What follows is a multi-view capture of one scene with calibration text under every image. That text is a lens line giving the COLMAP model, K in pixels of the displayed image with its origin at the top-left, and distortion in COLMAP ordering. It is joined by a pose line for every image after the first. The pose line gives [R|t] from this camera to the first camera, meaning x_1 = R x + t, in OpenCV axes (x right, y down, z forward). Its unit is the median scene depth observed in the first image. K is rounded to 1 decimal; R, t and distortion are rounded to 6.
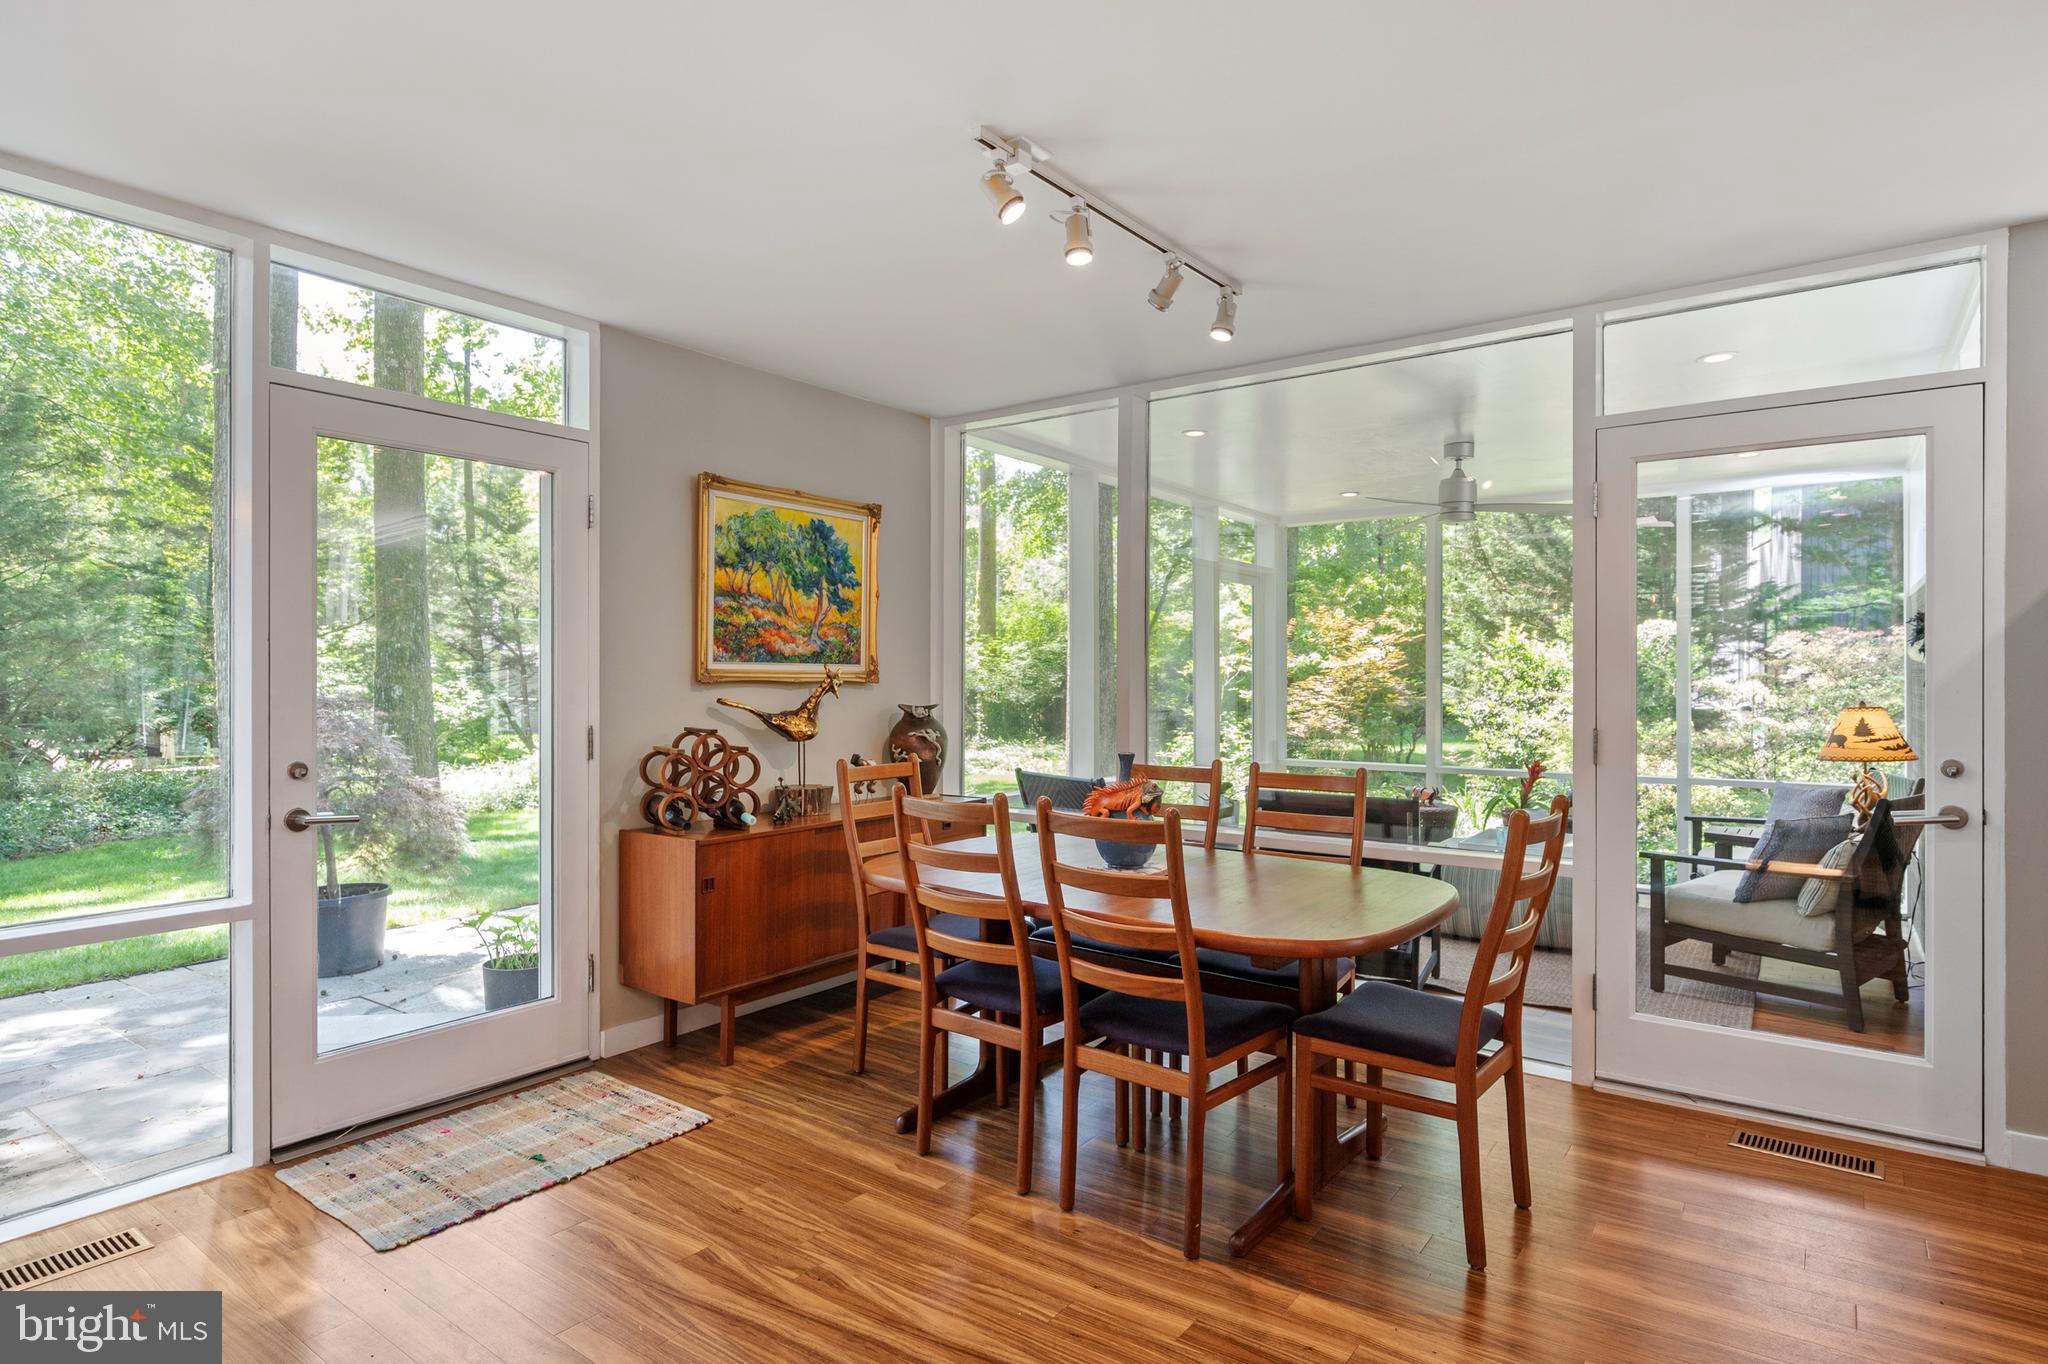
lens RADIAL K [[1114.5, 0, 1022.2], [0, 1114.5, 680.6], [0, 0, 1]] dist [-0.002783, -0.000312]
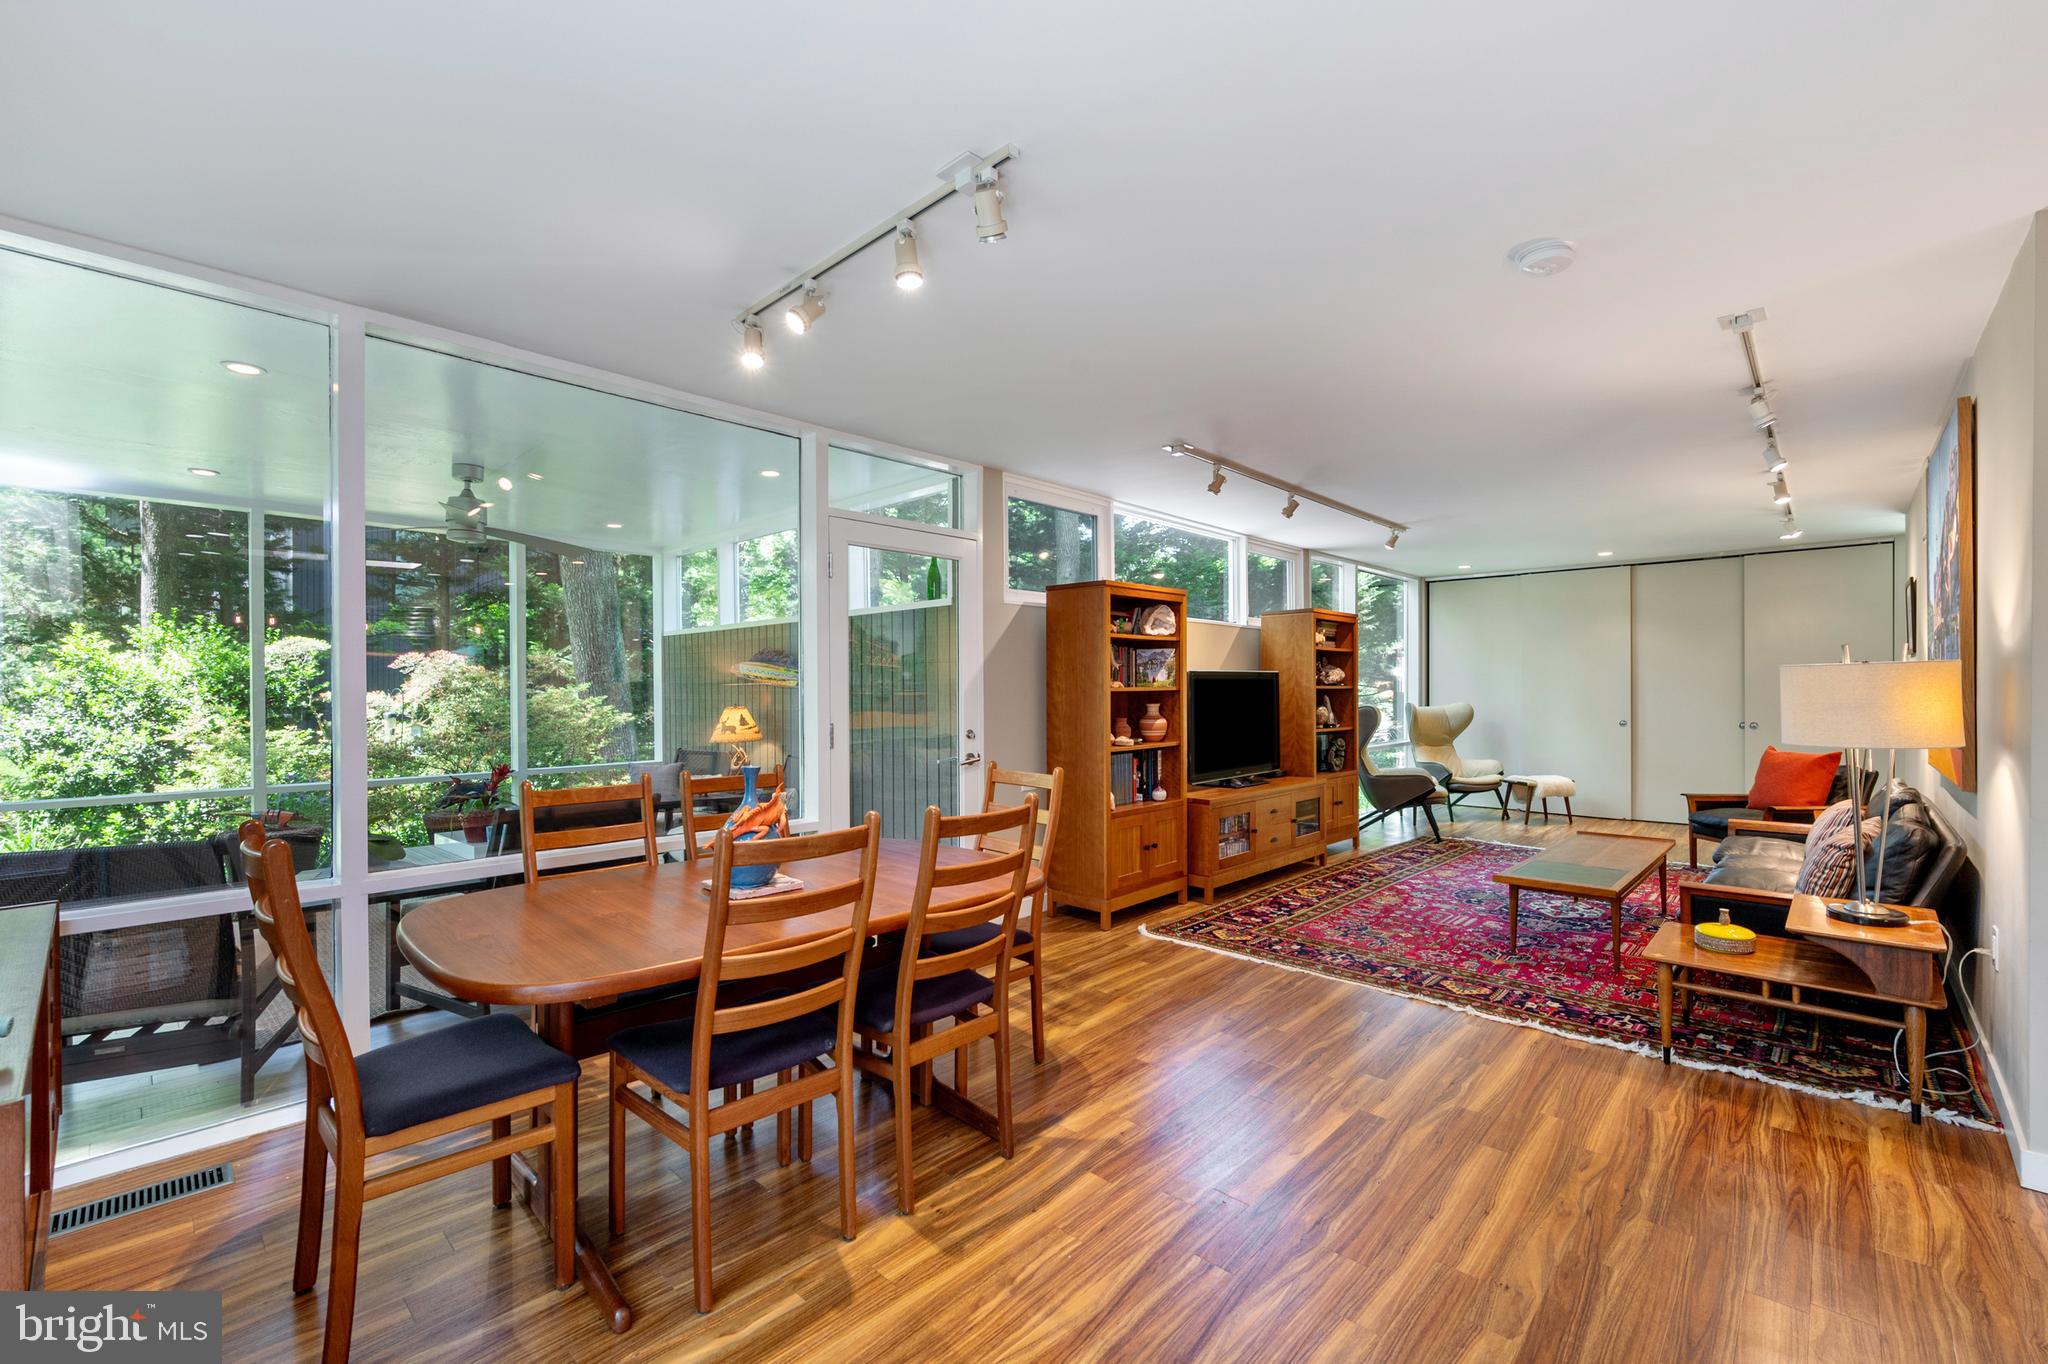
lens RADIAL K [[895.7, 0, 1011.3], [0, 895.7, 692.5], [0, 0, 1]] dist [-0.000022, 0.000488]
pose [[0.128497, -0.007912, 0.991678, -0.486086], [0.007045, 0.999950, 0.007065, -0.003050], [-0.991685, 0.006079, 0.128547, 0.497615]]
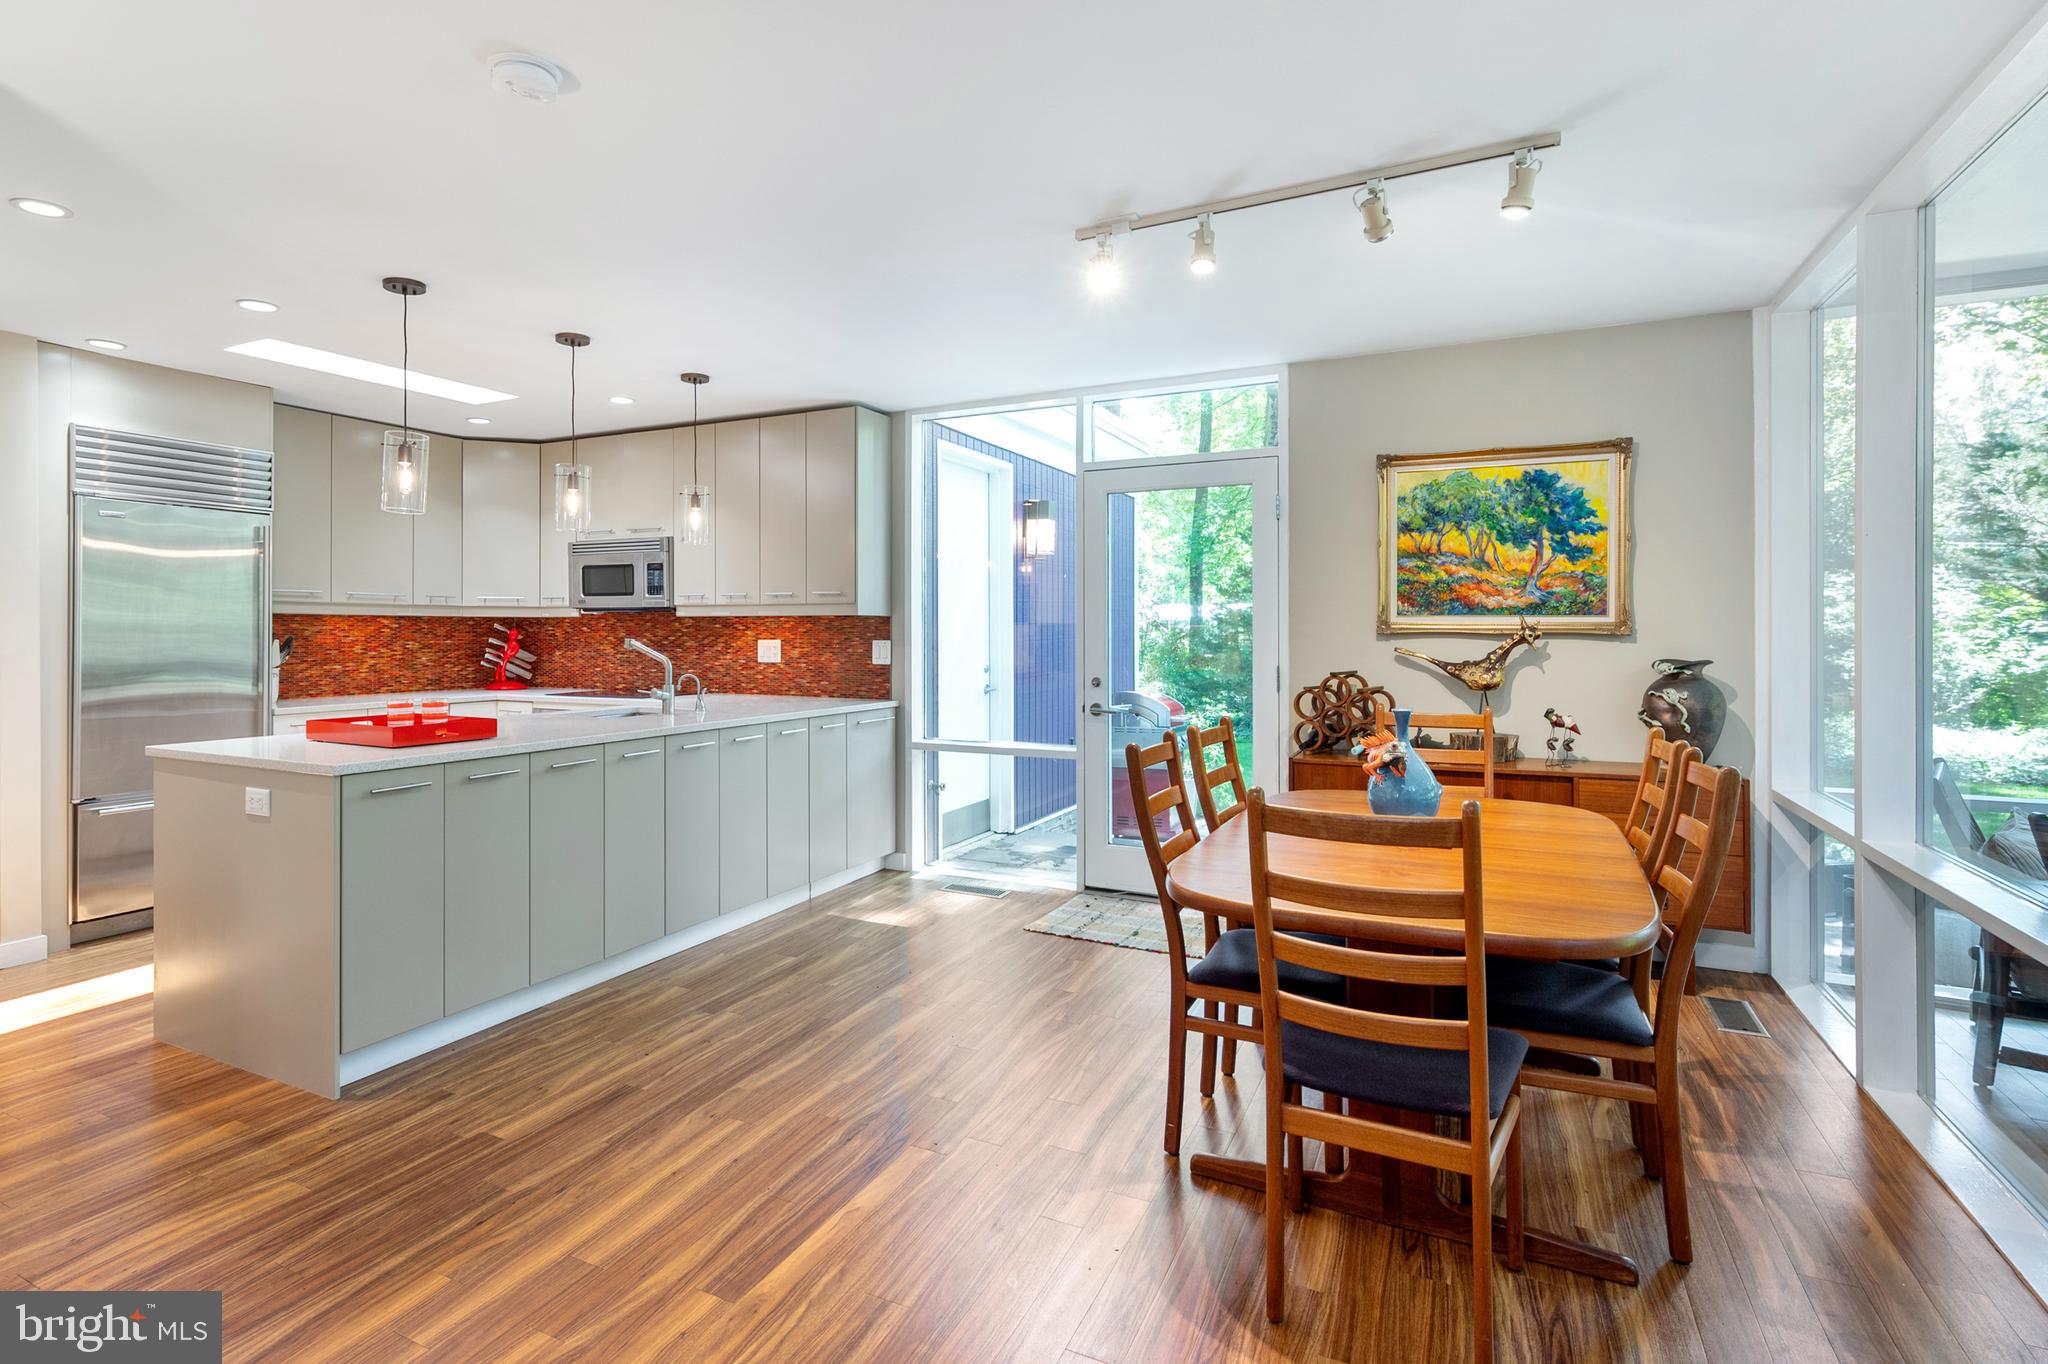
lens RADIAL K [[965.2, 0, 995.2], [0, 965.2, 633.9], [0, 0, 1]] dist [-0.010333, -0.000527]
pose [[0.185038, 0.003932, -0.982724, 0.587284], [0.001938, 0.999989, 0.004366, -0.002966], [0.982729, -0.002712, 0.185028, 0.376751]]
